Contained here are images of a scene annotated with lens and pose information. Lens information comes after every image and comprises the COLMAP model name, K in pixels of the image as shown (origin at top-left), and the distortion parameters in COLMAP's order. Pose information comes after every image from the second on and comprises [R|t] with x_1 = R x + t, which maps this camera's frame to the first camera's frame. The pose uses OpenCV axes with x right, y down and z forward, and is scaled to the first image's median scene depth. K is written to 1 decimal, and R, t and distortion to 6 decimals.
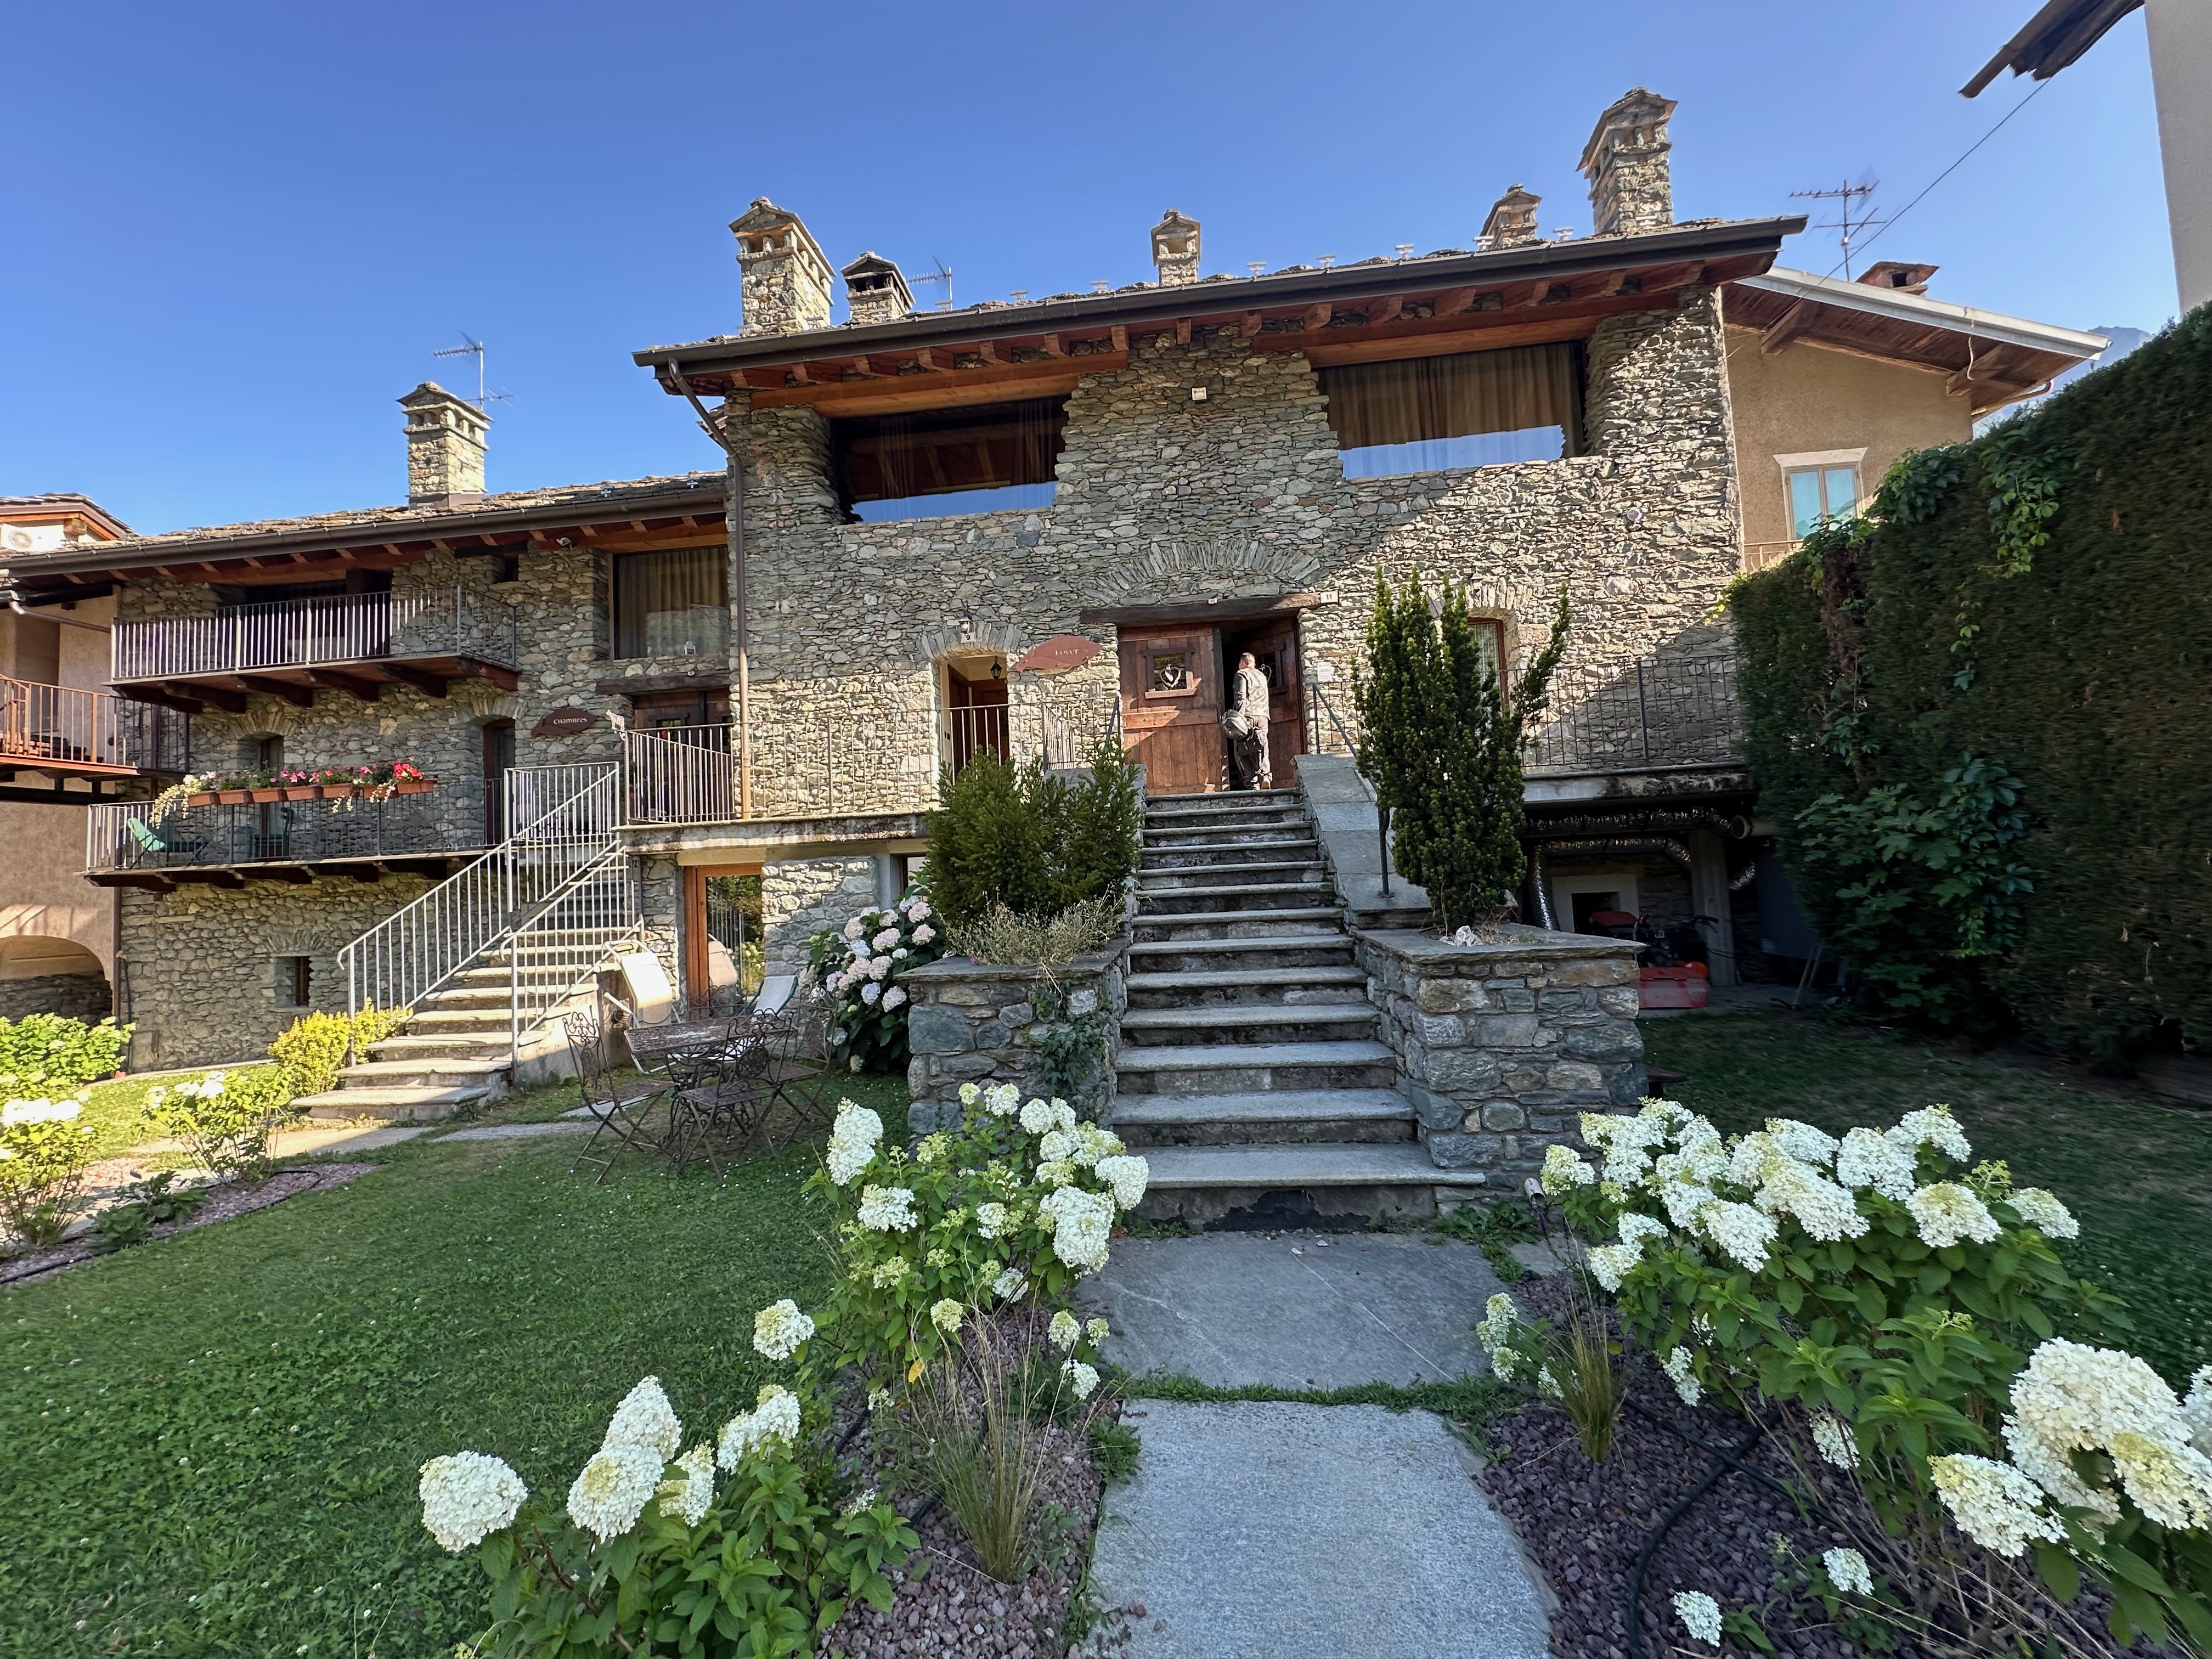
lens RADIAL K [[890.4, 0, 1109.0], [0, 890.4, 823.1], [0, 0, 1]] dist [0.000894, 0.000063]
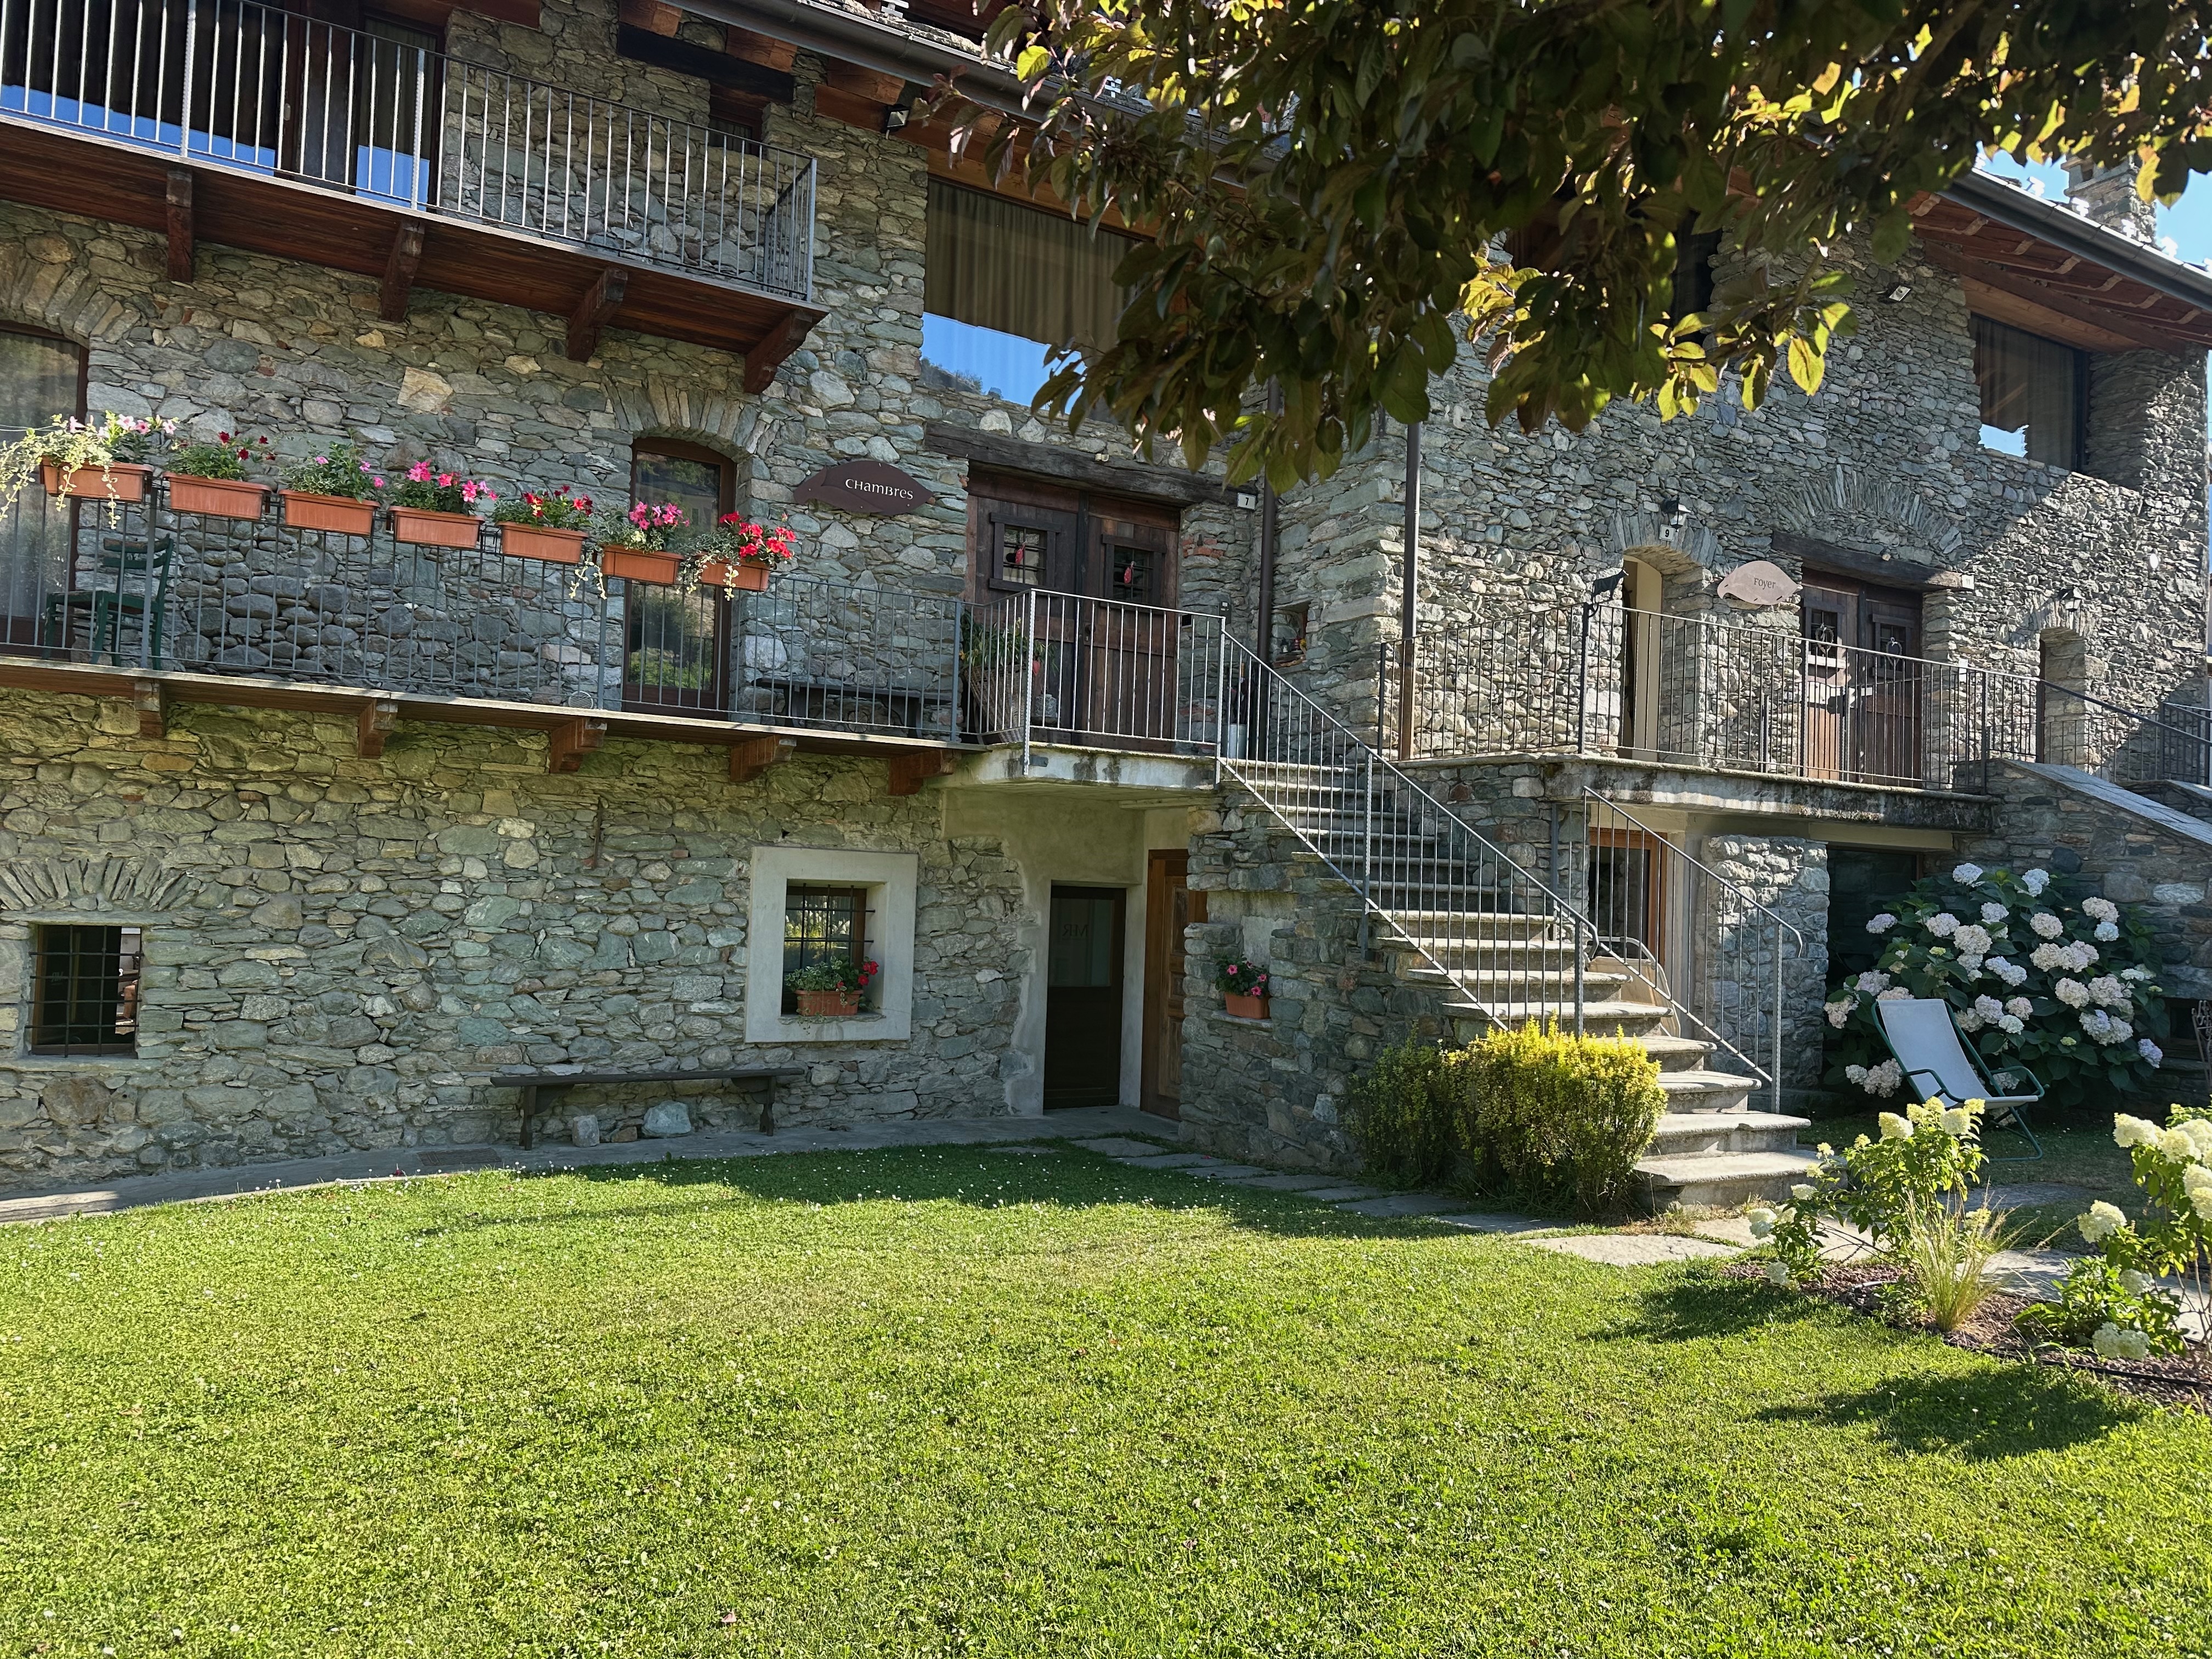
lens RADIAL K [[1551.8, 0, 1106.5], [0, 1551.8, 837.6], [0, 0, 1]] dist [0.037845, -0.008089]
pose [[0.798033, 0.098354, 0.594533, -1.193075], [-0.107720, 0.993983, -0.019844, 0.097759], [-0.592908, -0.048207, 0.803826, 0.262592]]
